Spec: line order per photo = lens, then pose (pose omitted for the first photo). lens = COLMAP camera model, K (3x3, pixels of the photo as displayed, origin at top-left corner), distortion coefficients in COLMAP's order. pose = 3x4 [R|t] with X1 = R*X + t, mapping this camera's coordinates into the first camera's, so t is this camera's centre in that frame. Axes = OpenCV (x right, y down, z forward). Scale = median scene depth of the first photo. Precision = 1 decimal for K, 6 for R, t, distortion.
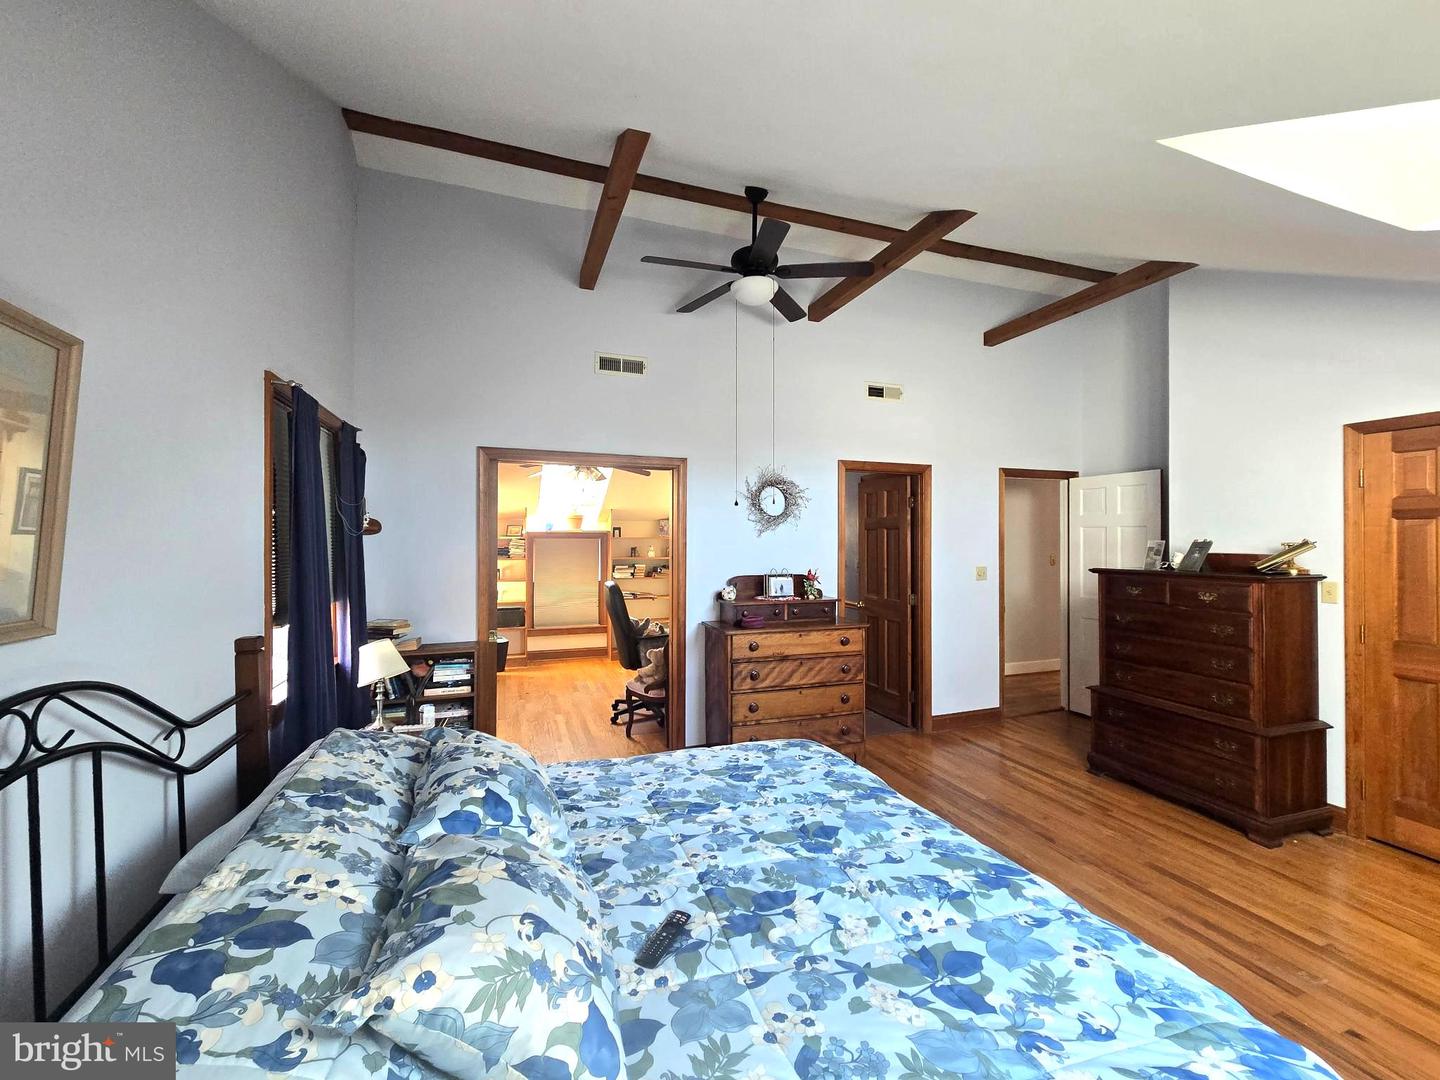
lens RADIAL K [[593.0, 0, 721.5], [0, 593.0, 538.8], [0, 0, 1]] dist [0.001517, -0.000211]
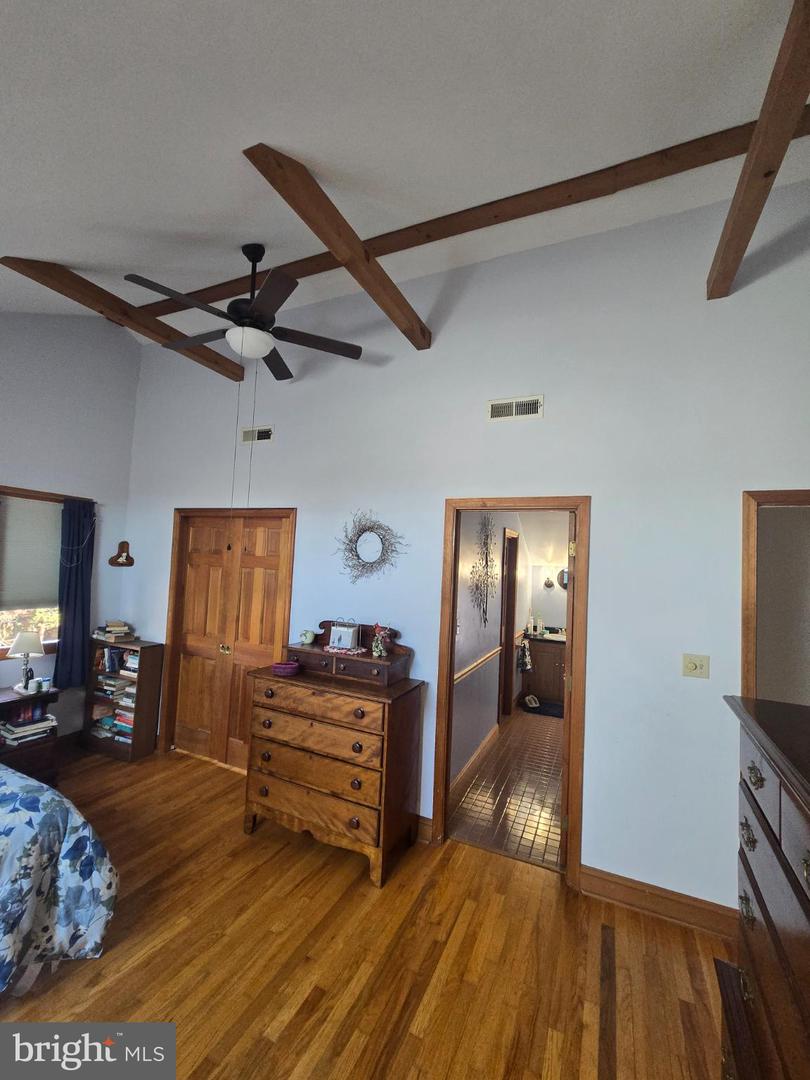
lens RADIAL K [[444.8, 0, 404.0], [0, 444.8, 544.3], [0, 0, 1]] dist [0.001517, -0.000211]
pose [[0.706276, -0.000984, -0.707936, 0.704291], [-0.045656, 0.997854, -0.046935, -0.040199], [0.706462, 0.065471, 0.704716, 0.589255]]
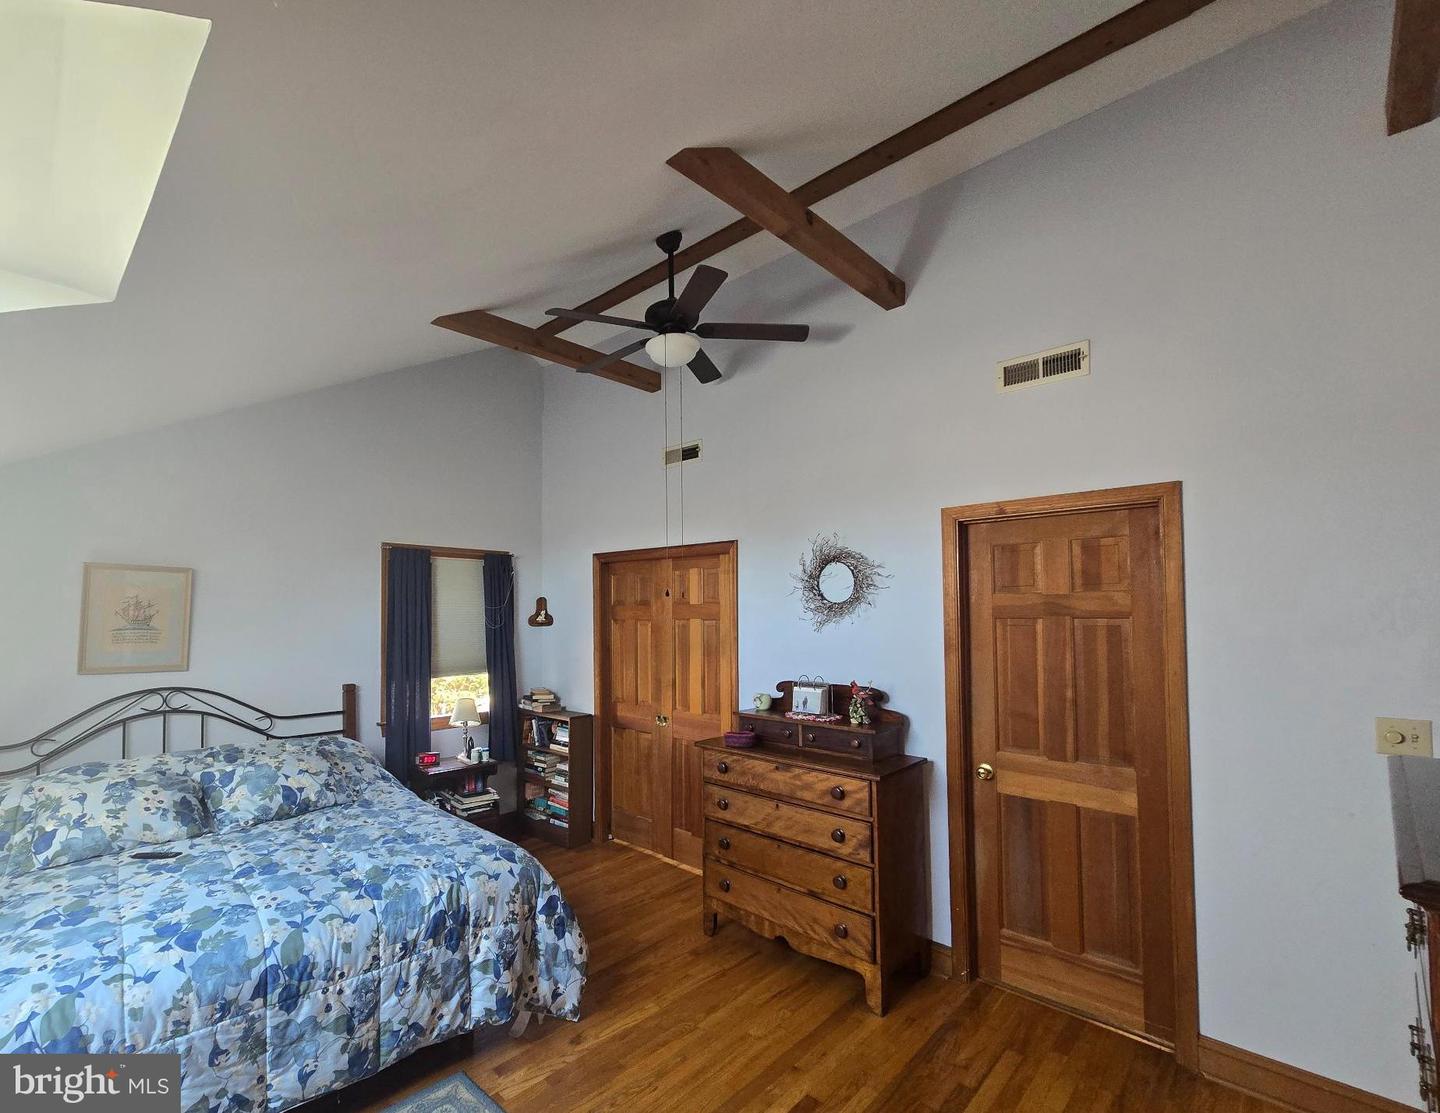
lens RADIAL K [[654.1, 0, 641.1], [0, 654.1, 593.6], [0, 0, 1]] dist [-0.000308, 0.001039]
pose [[0.405022, -0.033442, -0.913695, 0.800377], [0.007655, 0.999420, -0.033186, -0.027621], [0.914275, 0.006447, 0.405043, 0.504899]]
